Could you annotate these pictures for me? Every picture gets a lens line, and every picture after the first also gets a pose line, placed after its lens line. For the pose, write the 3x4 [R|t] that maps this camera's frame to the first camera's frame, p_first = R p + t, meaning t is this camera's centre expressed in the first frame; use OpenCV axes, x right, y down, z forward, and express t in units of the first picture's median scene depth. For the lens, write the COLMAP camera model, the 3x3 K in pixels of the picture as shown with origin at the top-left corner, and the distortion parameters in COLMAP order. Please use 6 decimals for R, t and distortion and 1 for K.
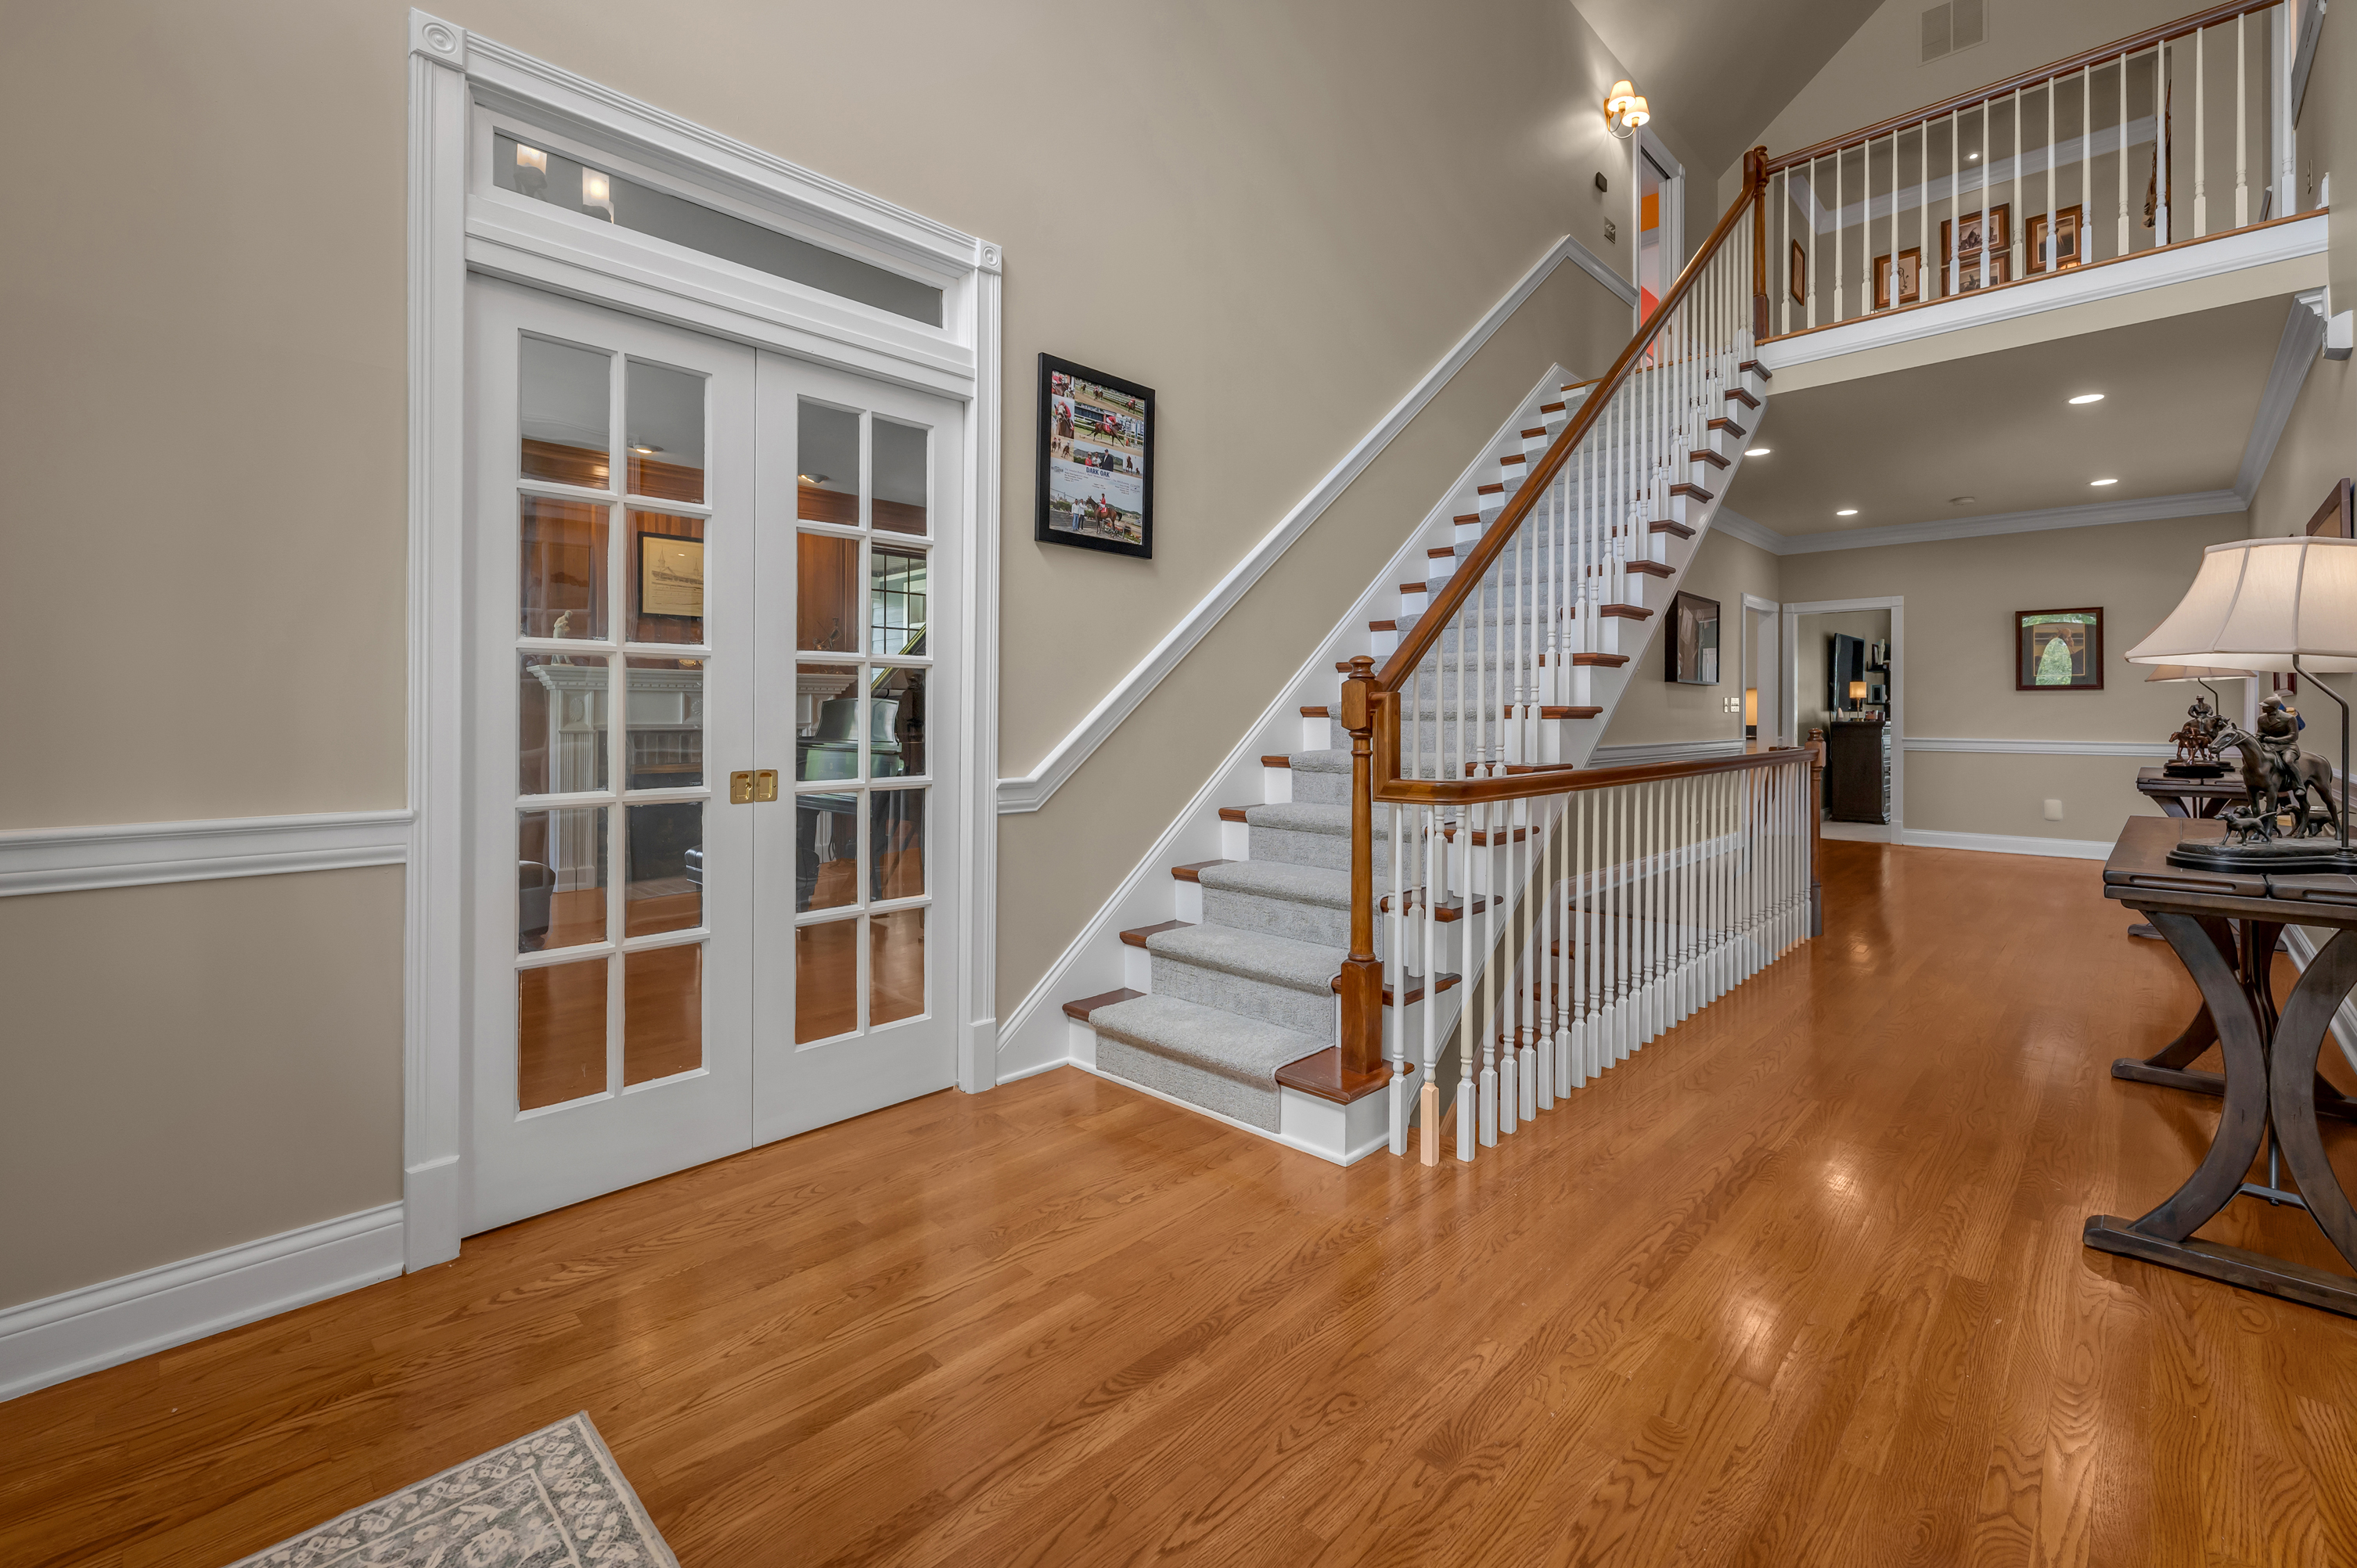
lens RADIAL K [[991.6, 0, 1195.1], [0, 991.6, 714.6], [0, 0, 1]] dist [0.000048, -0.000359]
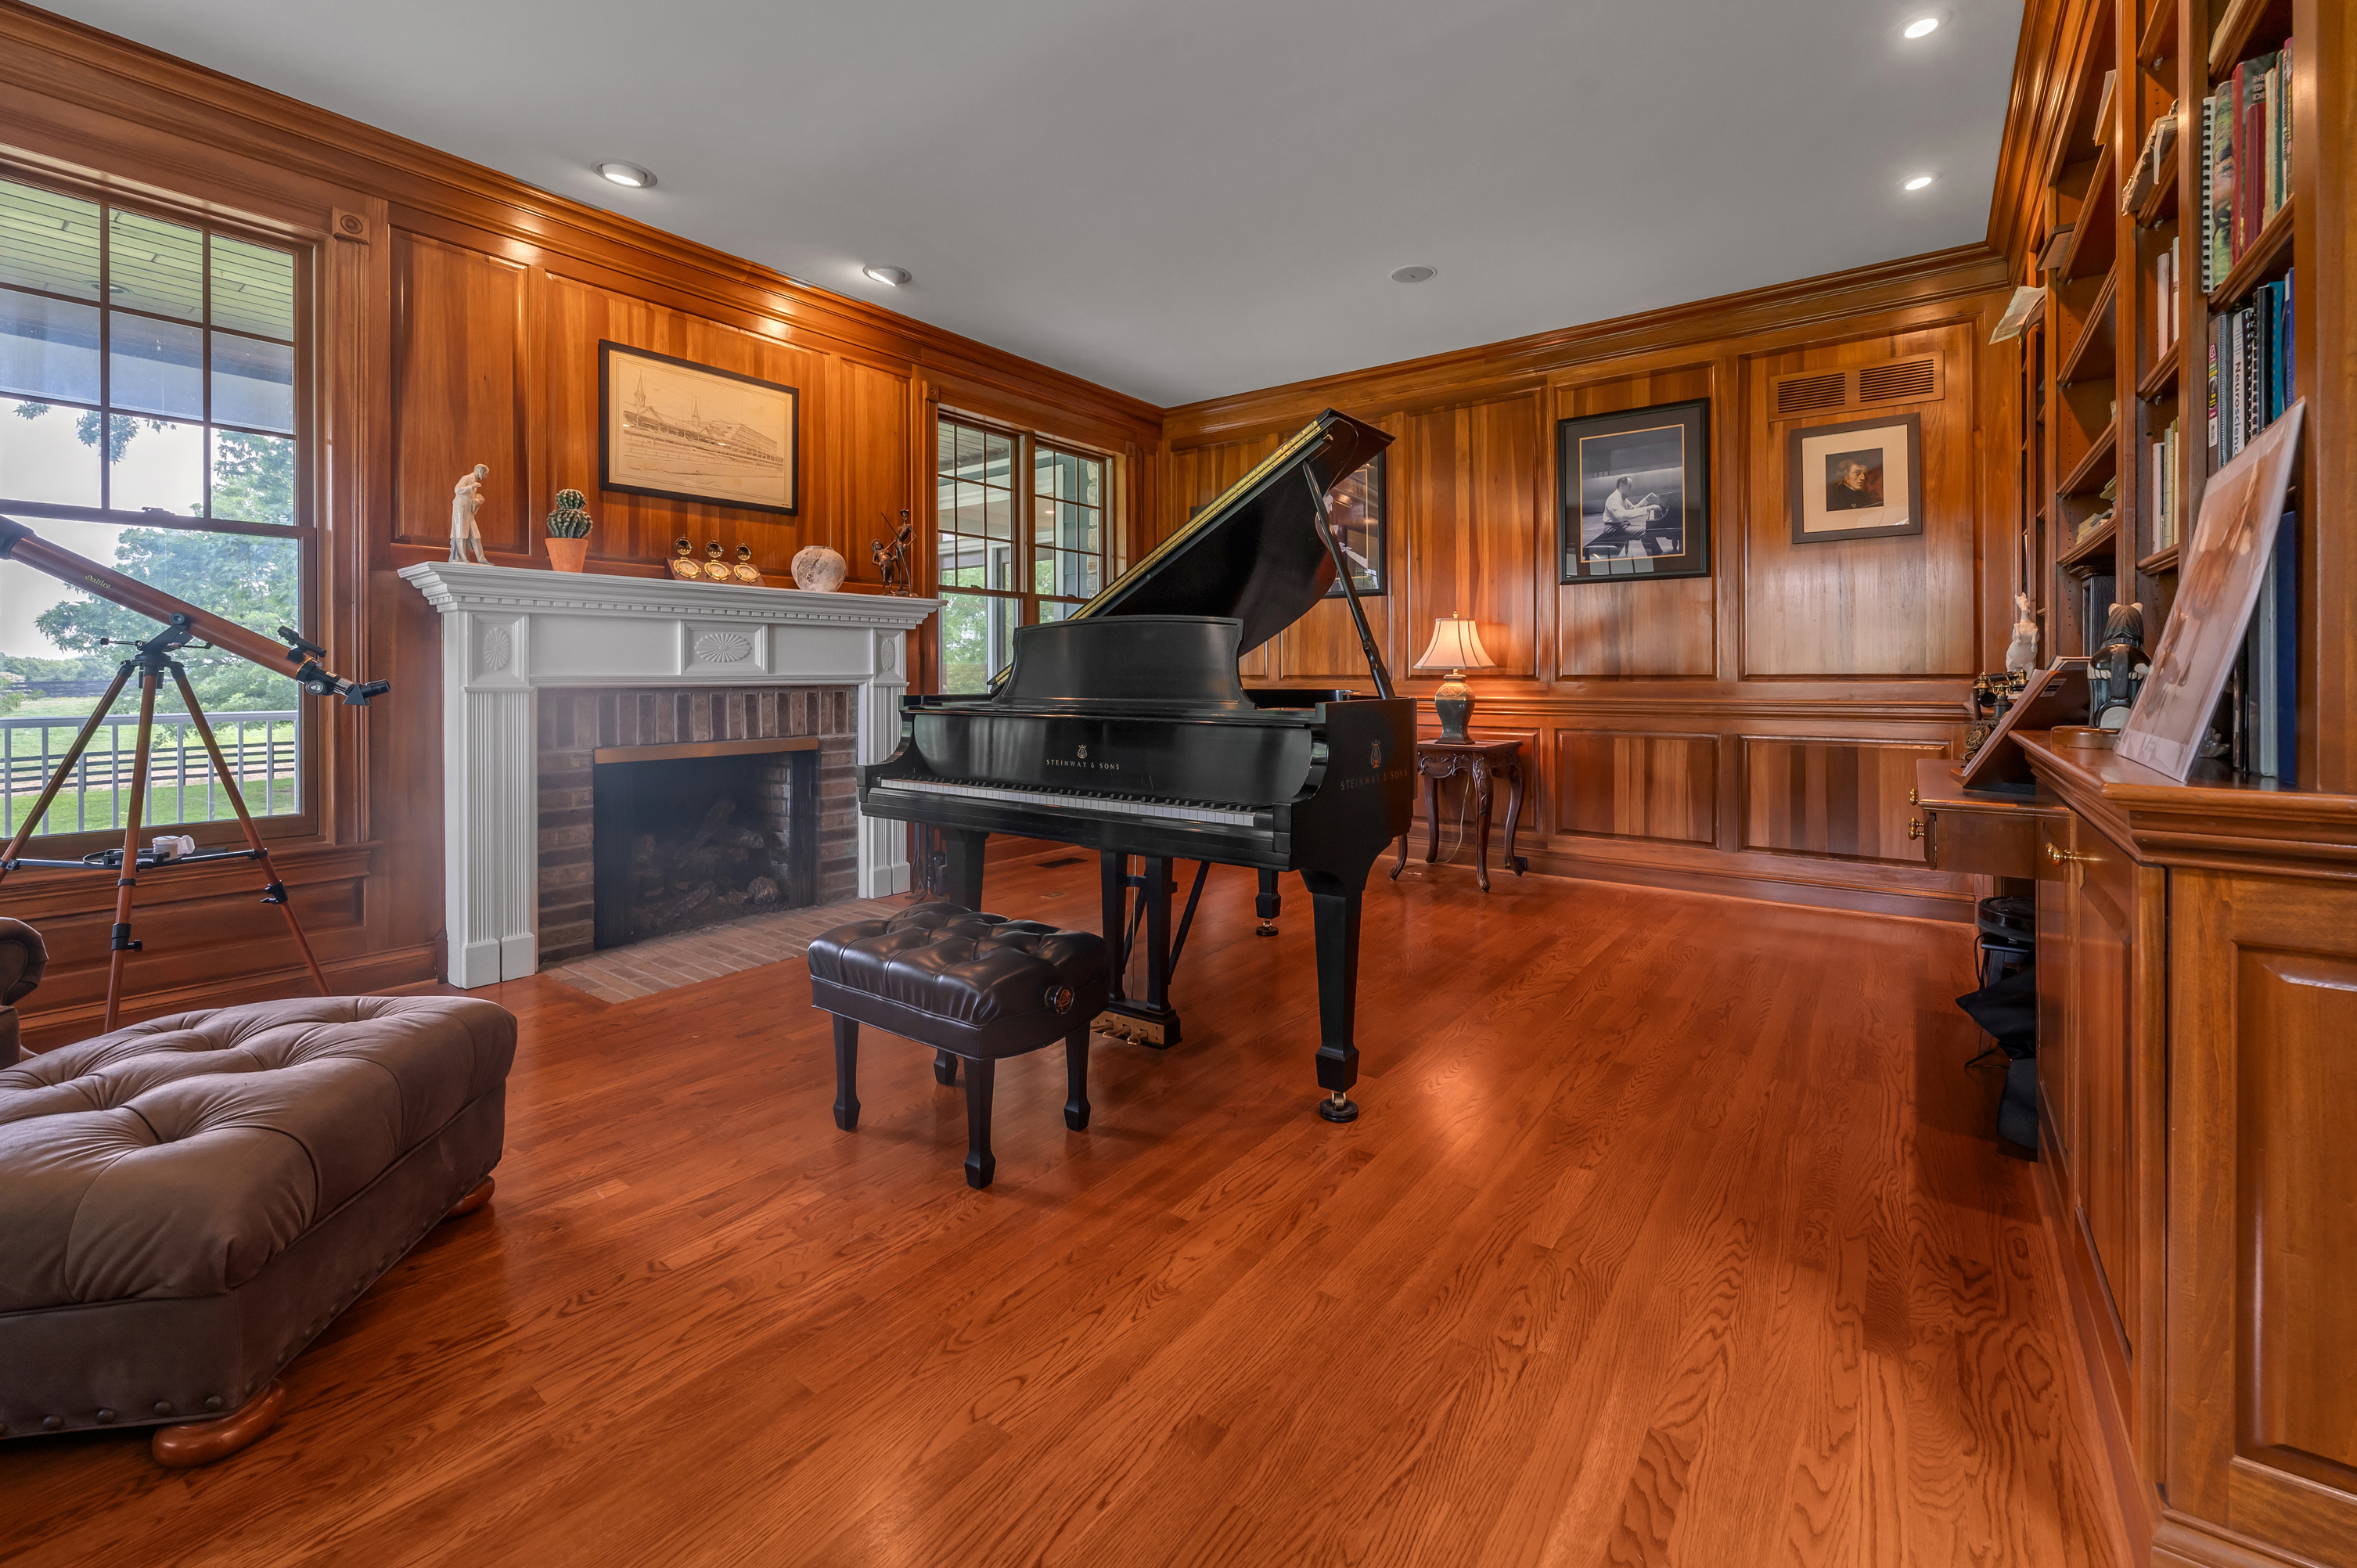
lens RADIAL K [[991.6, 0, 1185.9], [0, 991.6, 674.4], [0, 0, 1]] dist [0.000048, -0.000359]
pose [[0.993967, -0.010396, 0.109189, -0.620028], [0.010322, 0.999946, 0.001240, 0.023895], [-0.109196, -0.000106, 0.994020, 0.842589]]
